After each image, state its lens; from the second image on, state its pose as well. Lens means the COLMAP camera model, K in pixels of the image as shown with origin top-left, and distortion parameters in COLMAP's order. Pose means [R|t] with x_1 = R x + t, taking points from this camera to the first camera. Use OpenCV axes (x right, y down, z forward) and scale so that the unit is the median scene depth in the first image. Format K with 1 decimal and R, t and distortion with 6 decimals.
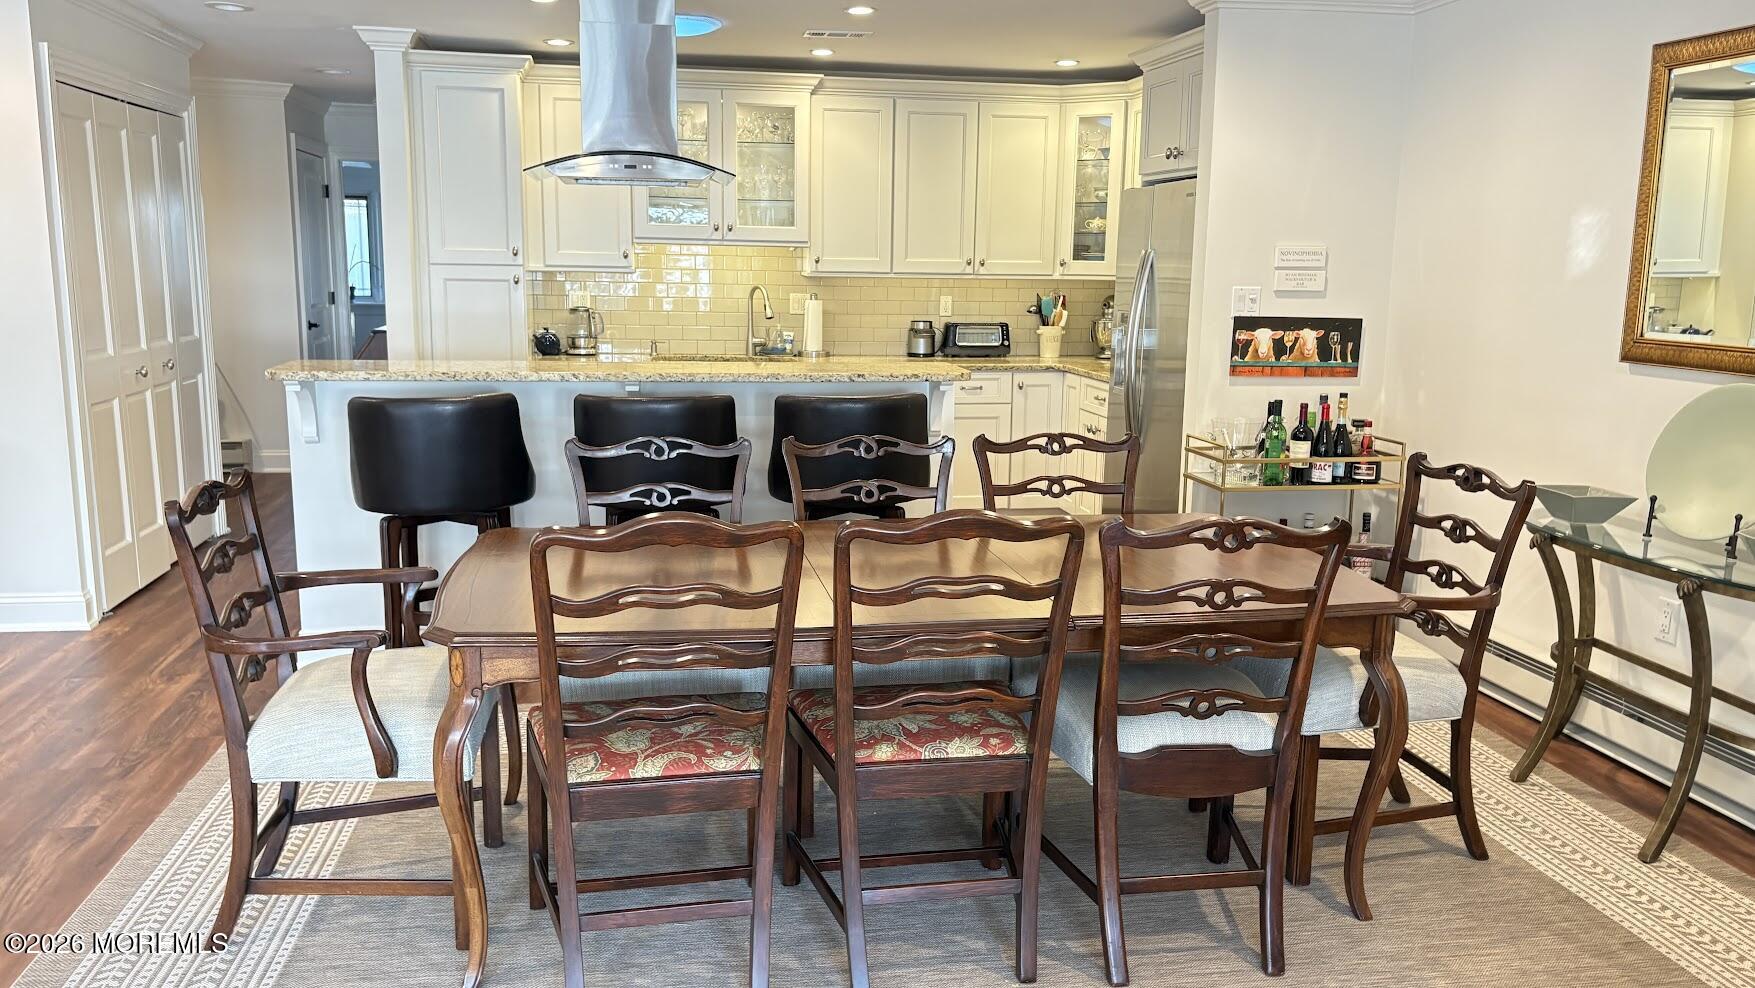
lens RADIAL K [[1348.0, 0, 877.5], [0, 1348.0, 494.0], [0, 0, 1]] dist [0.009342, -0.001622]
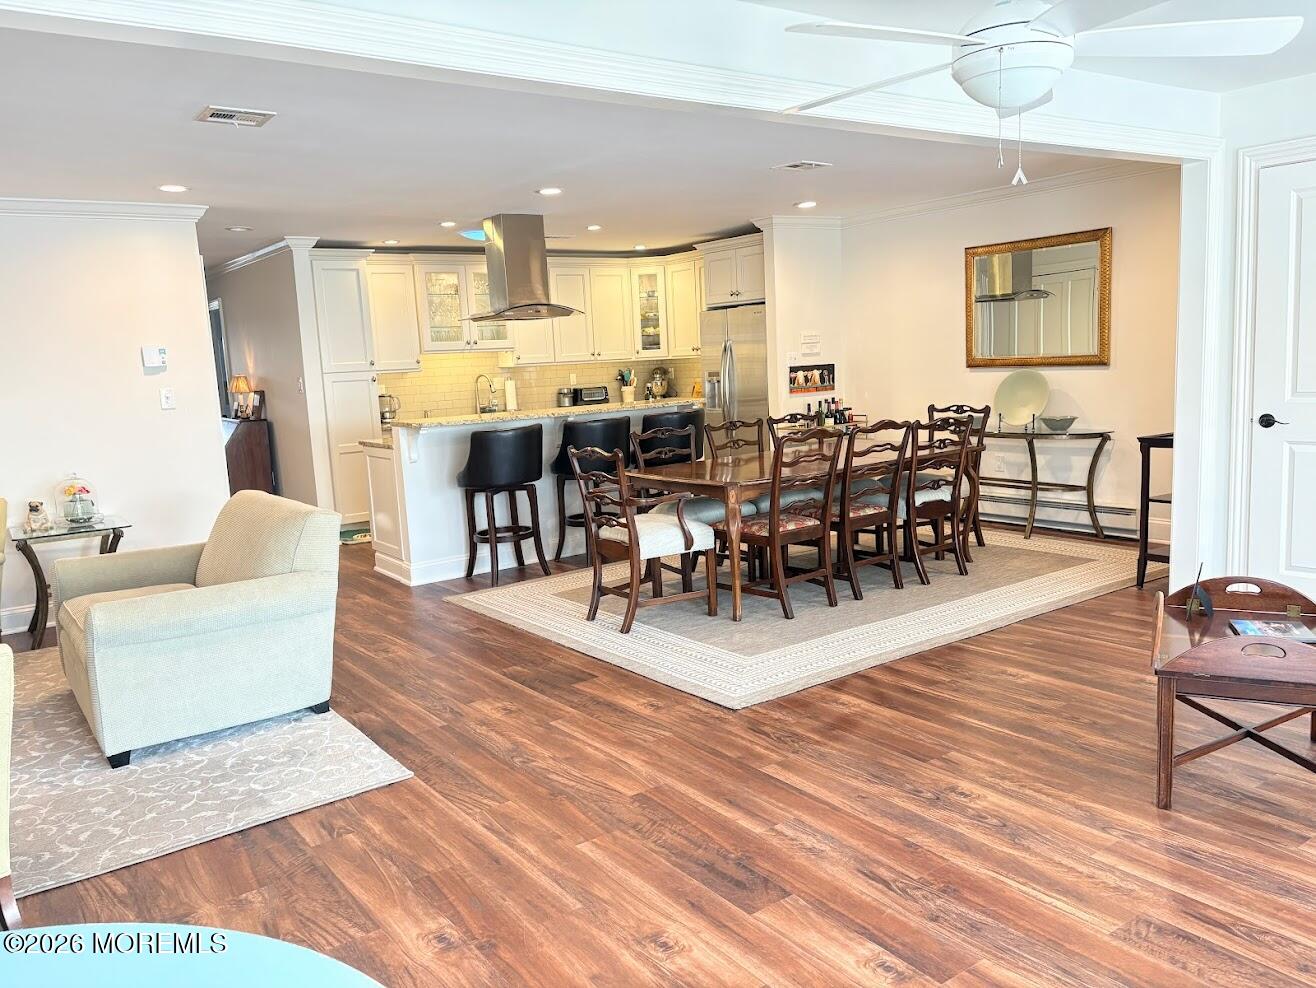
lens RADIAL K [[998.4, 0, 657.9], [0, 998.4, 502.6], [0, 0, 1]] dist [0.041176, -0.022713]
pose [[0.897205, -0.125487, 0.423411, -0.583068], [0.138333, 0.990386, 0.000395, 0.052507], [-0.419390, 0.058218, 0.905938, -0.338723]]
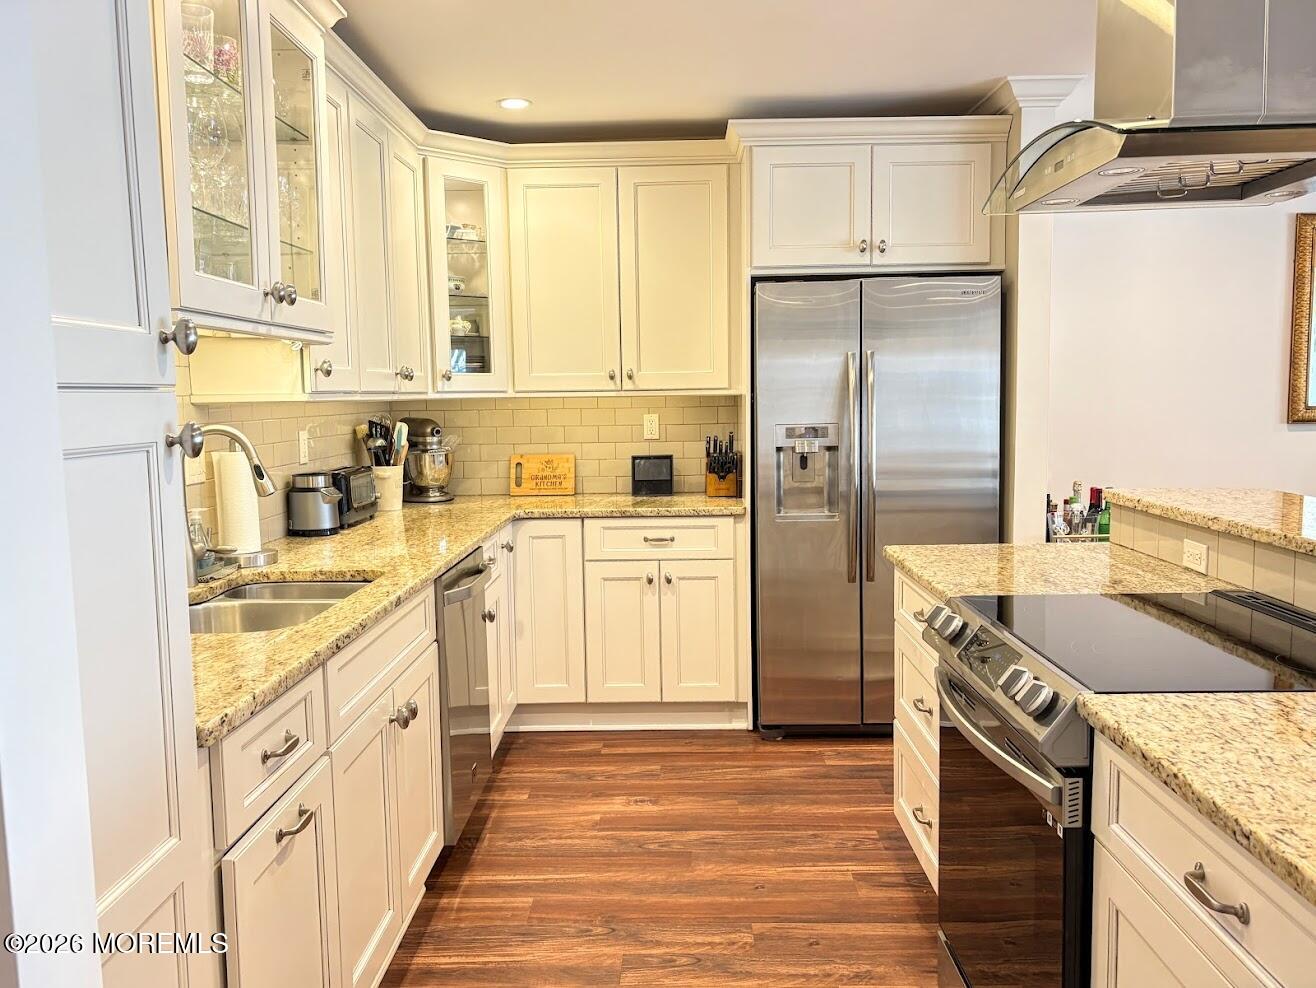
lens RADIAL K [[1077.7, 0, 658.0], [0, 1077.7, 494.0], [0, 0, 1]] dist [0.055804, -0.006336]
pose [[0.188915, -0.111273, 0.975669, -0.531281], [0.185405, 0.979731, 0.075837, -0.168441], [-0.964332, 0.166567, 0.205717, 0.998141]]
